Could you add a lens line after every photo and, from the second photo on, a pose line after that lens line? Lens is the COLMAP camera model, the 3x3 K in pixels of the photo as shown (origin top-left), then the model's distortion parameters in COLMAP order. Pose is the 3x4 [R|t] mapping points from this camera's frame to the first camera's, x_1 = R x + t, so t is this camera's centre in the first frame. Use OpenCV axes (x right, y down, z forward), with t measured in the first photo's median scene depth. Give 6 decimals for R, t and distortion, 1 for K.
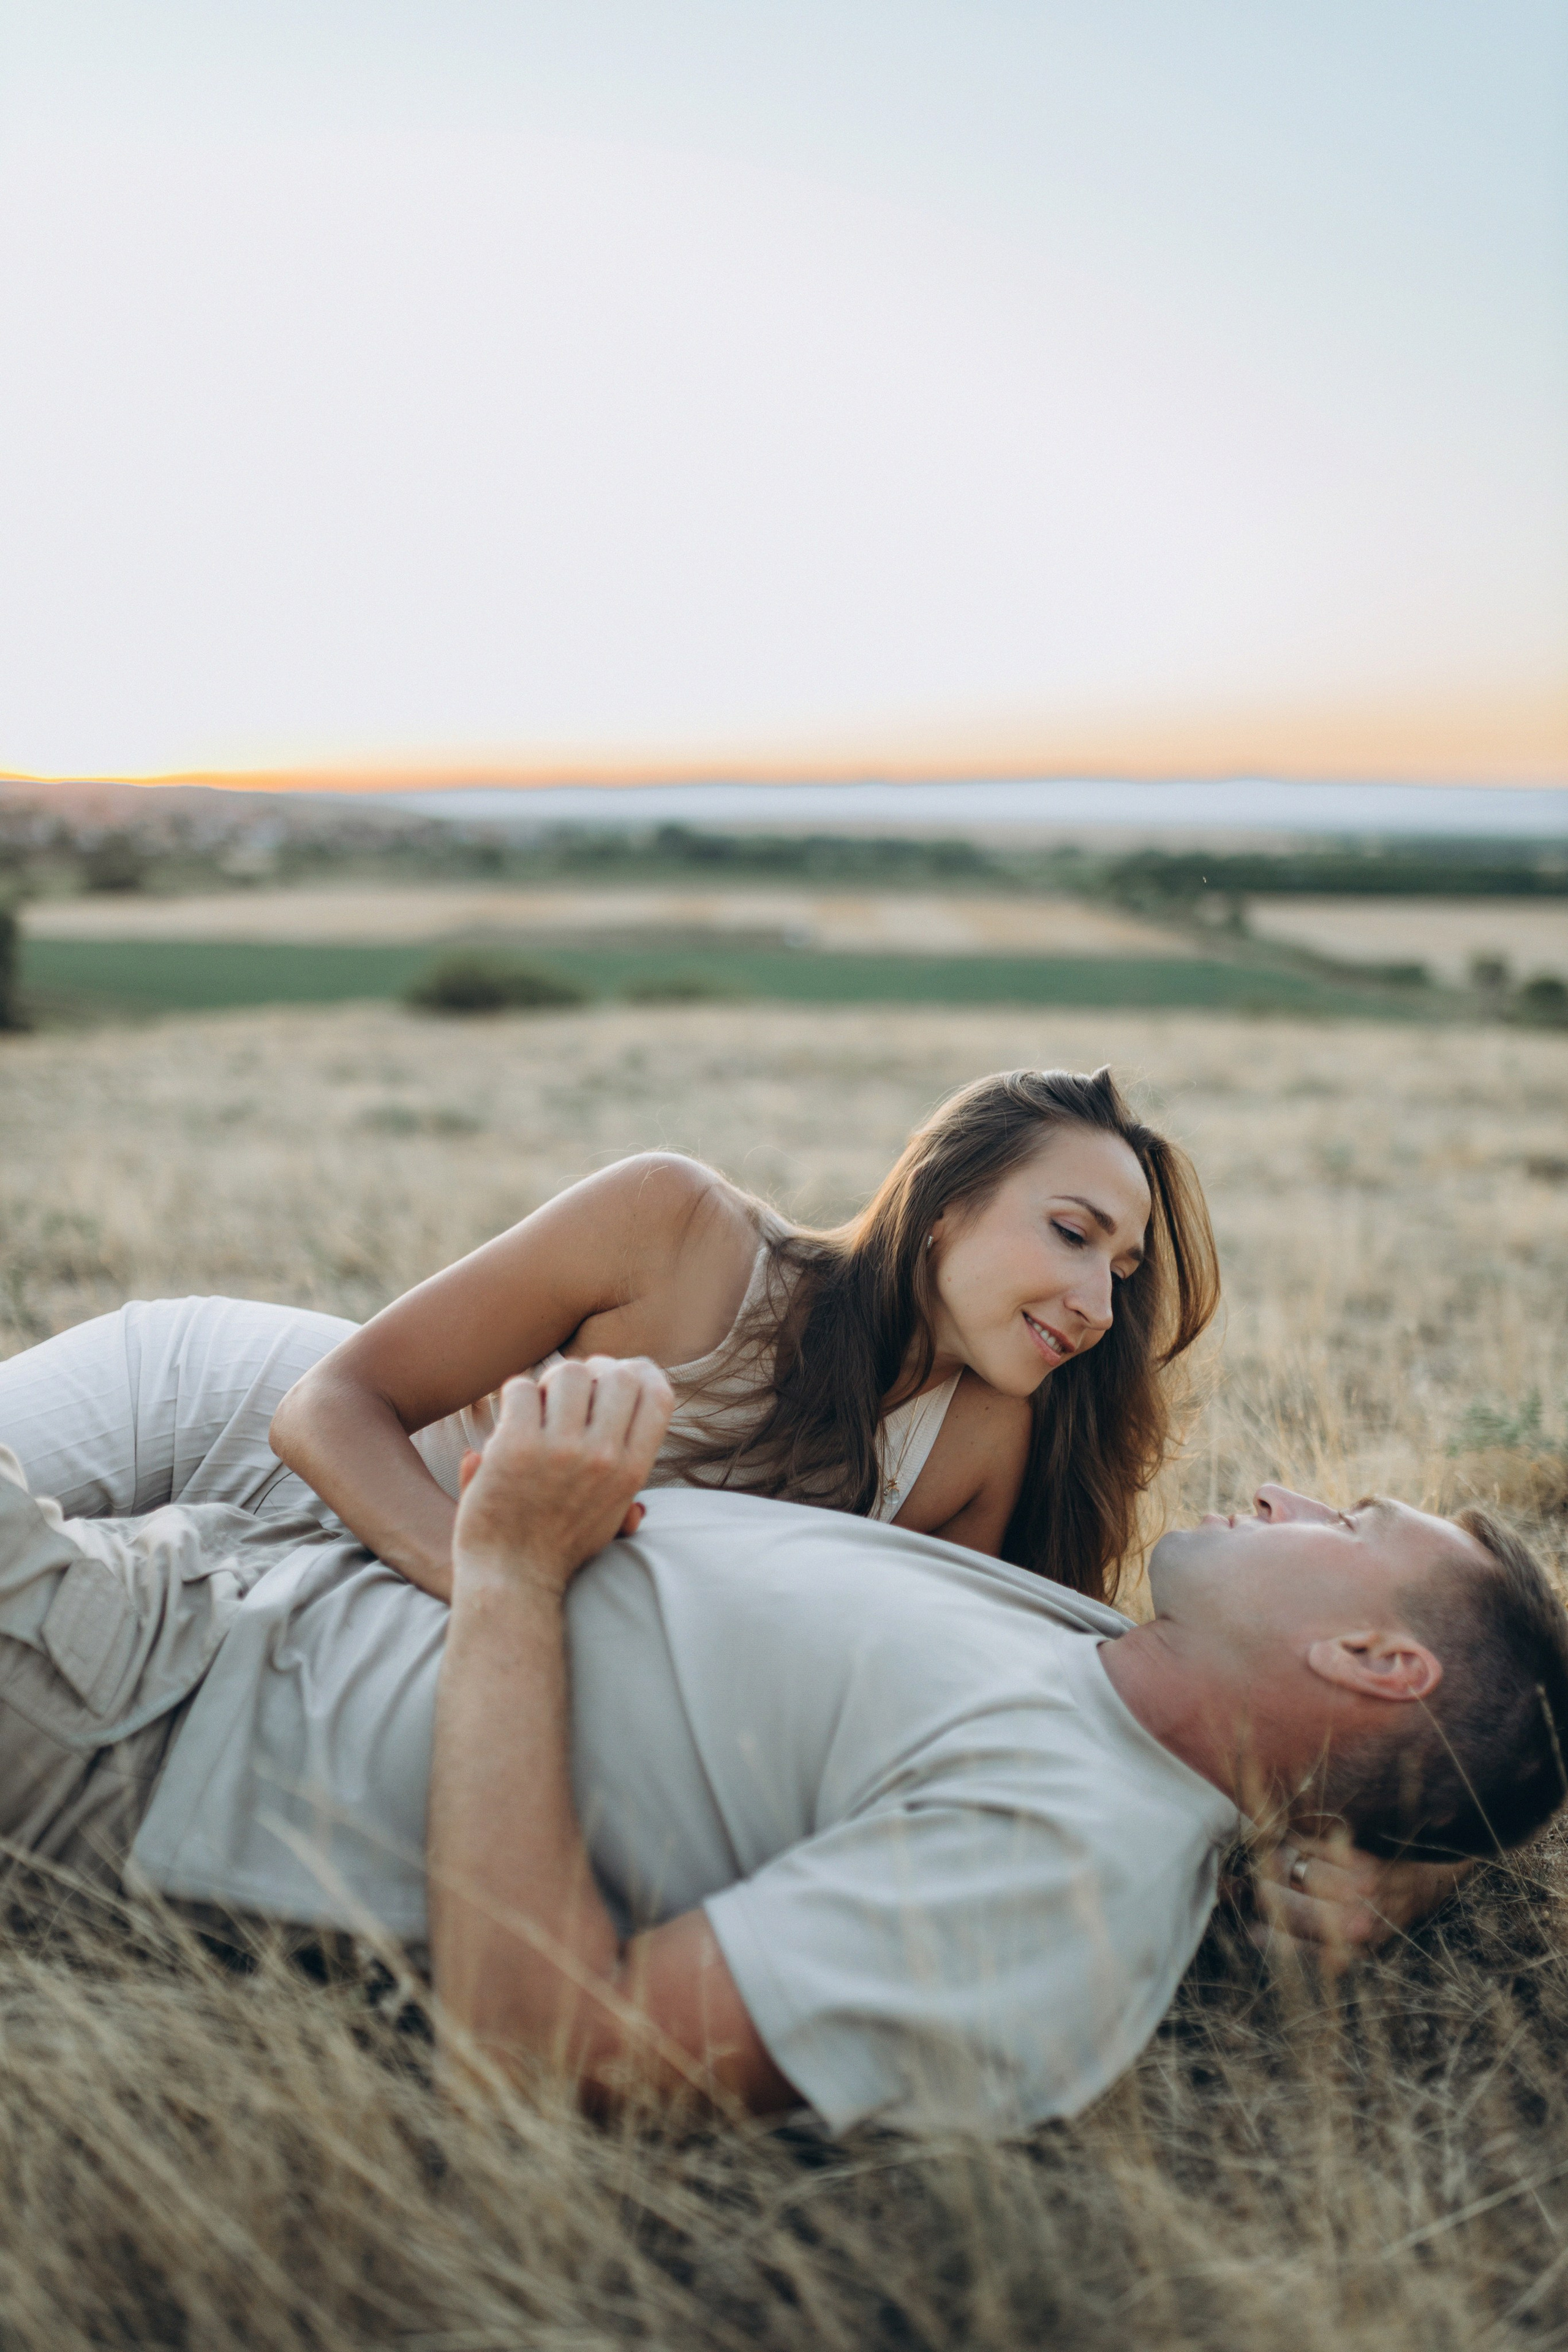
lens RADIAL K [[2178.0, 0, 788.7], [0, 2178.0, 1118.1], [0, 0, 1]] dist [0.055455, -0.135180]
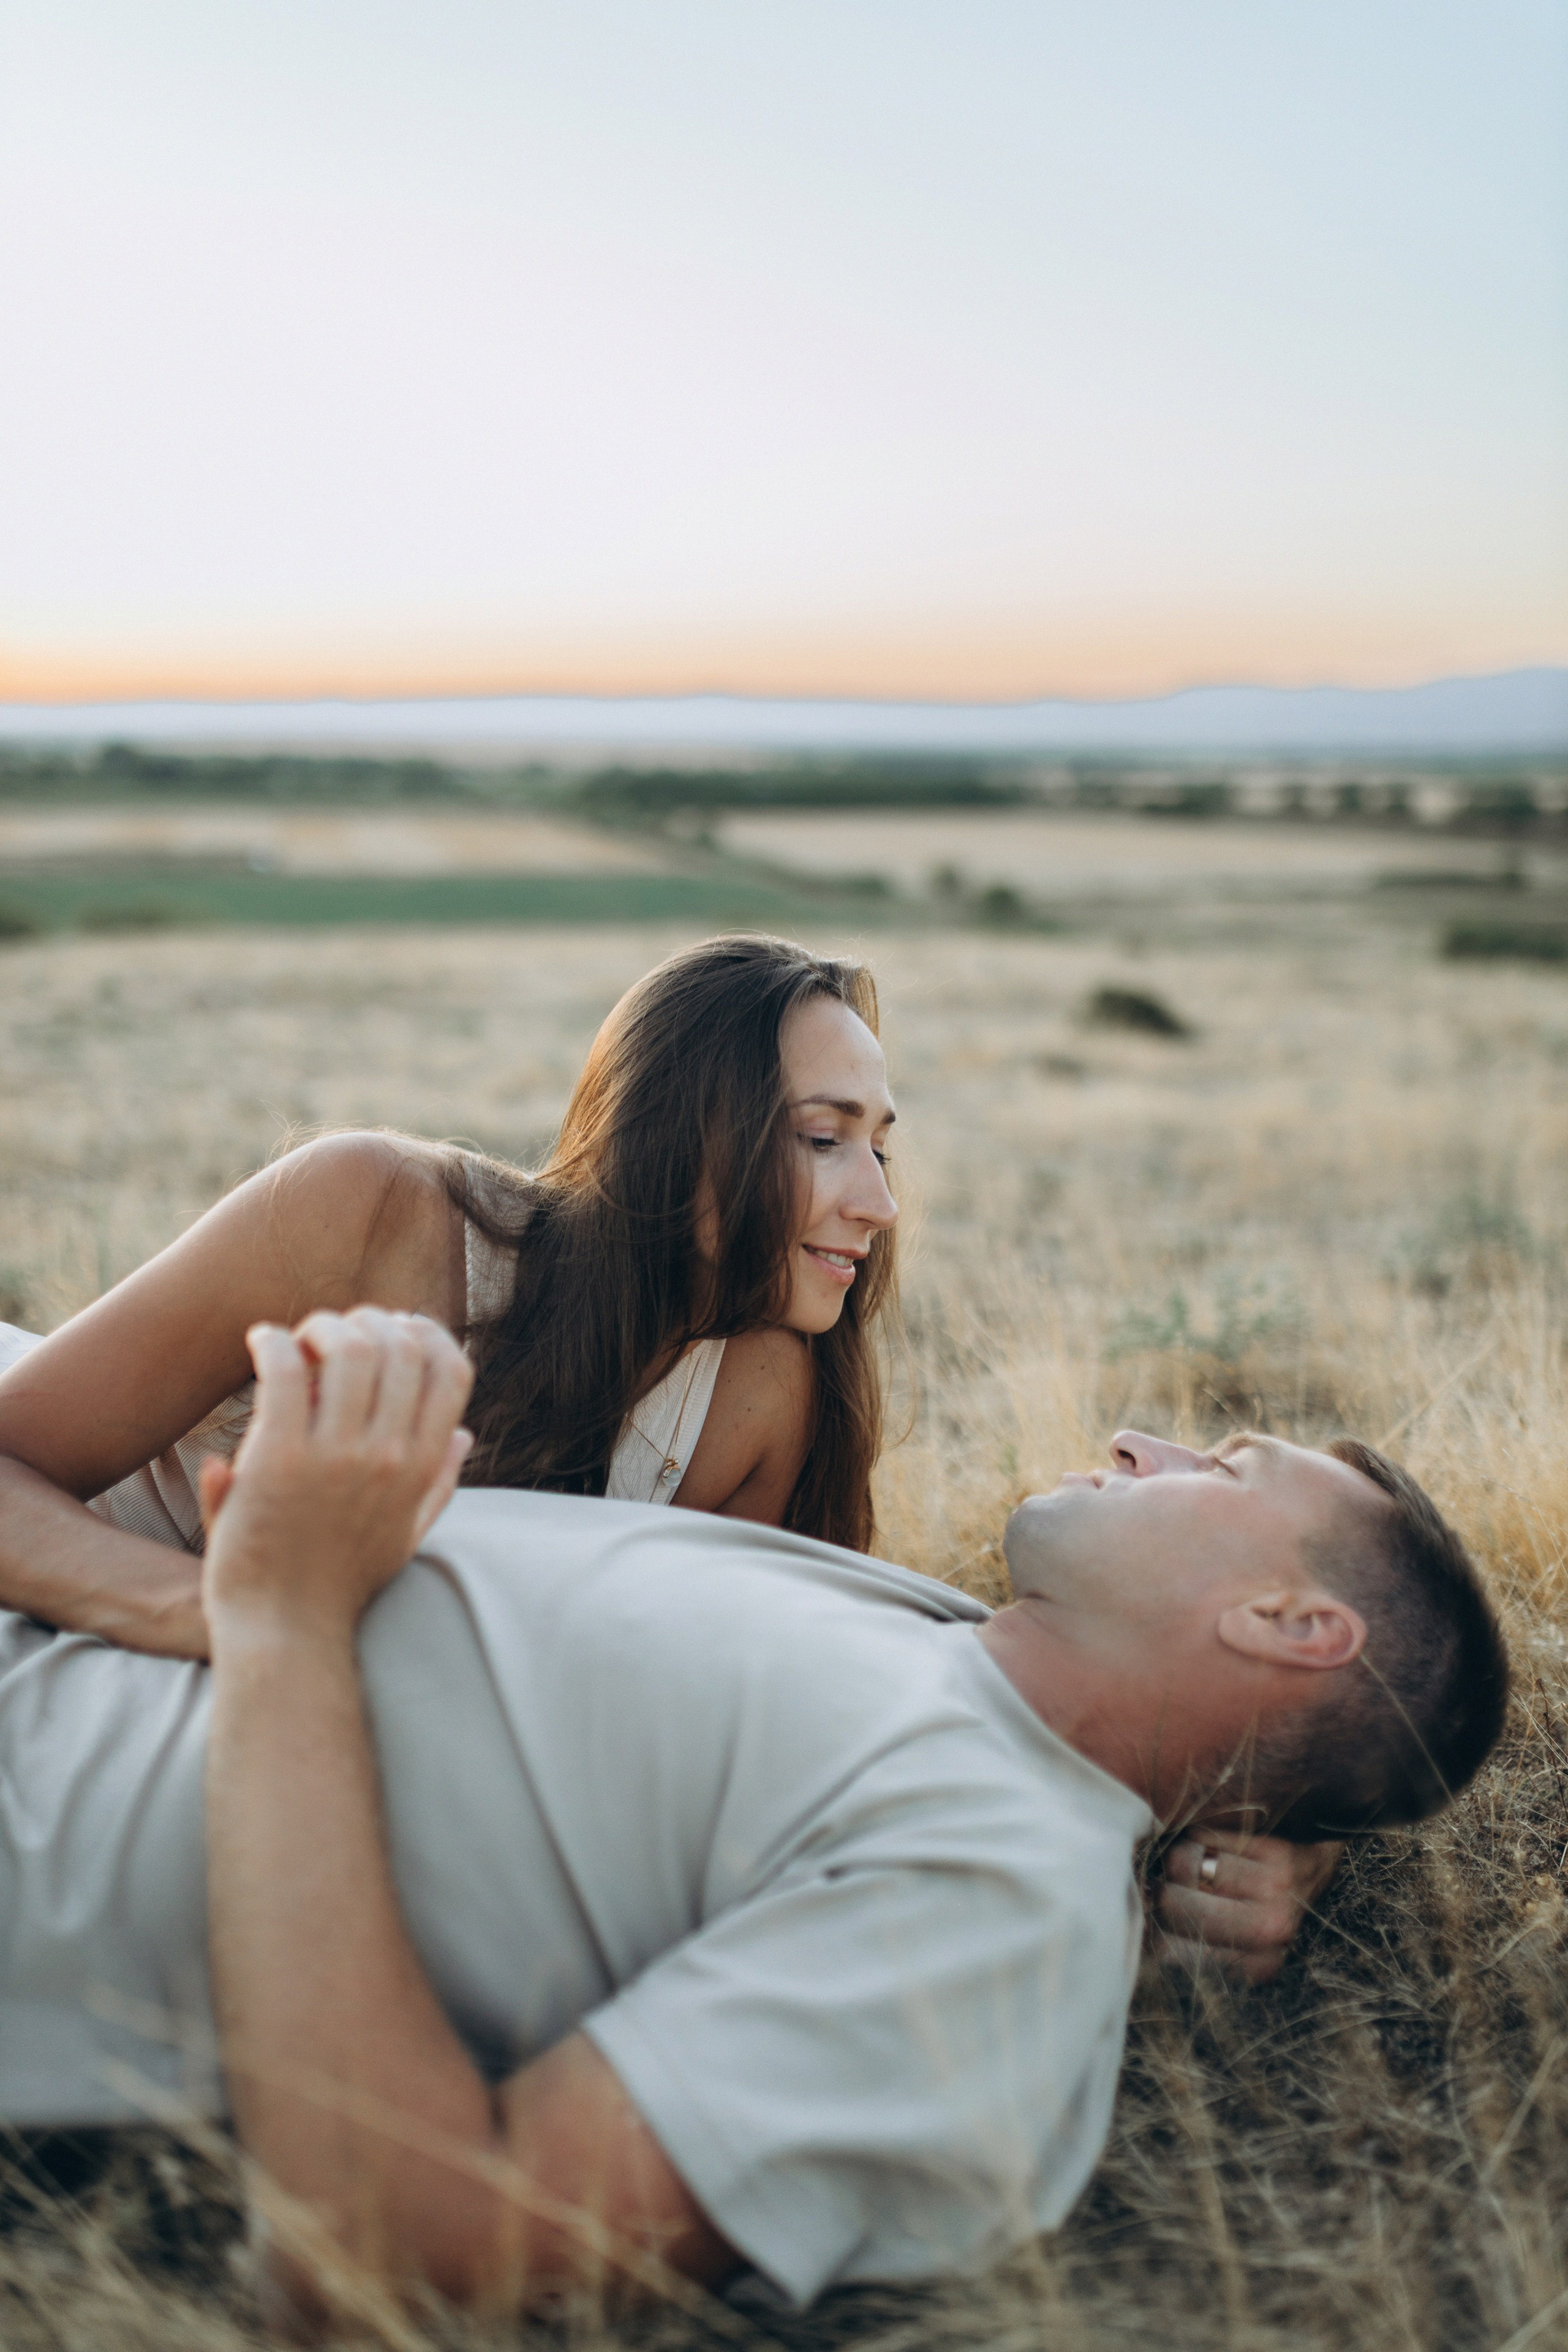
lens RADIAL K [[2178.0, 0, 788.7], [0, 2178.0, 1118.1], [0, 0, 1]] dist [0.055455, -0.135180]
pose [[0.970583, -0.047977, 0.235940, -0.122436], [0.039390, 0.998383, 0.040976, 0.001178], [-0.237524, -0.030477, 0.970903, 0.199440]]
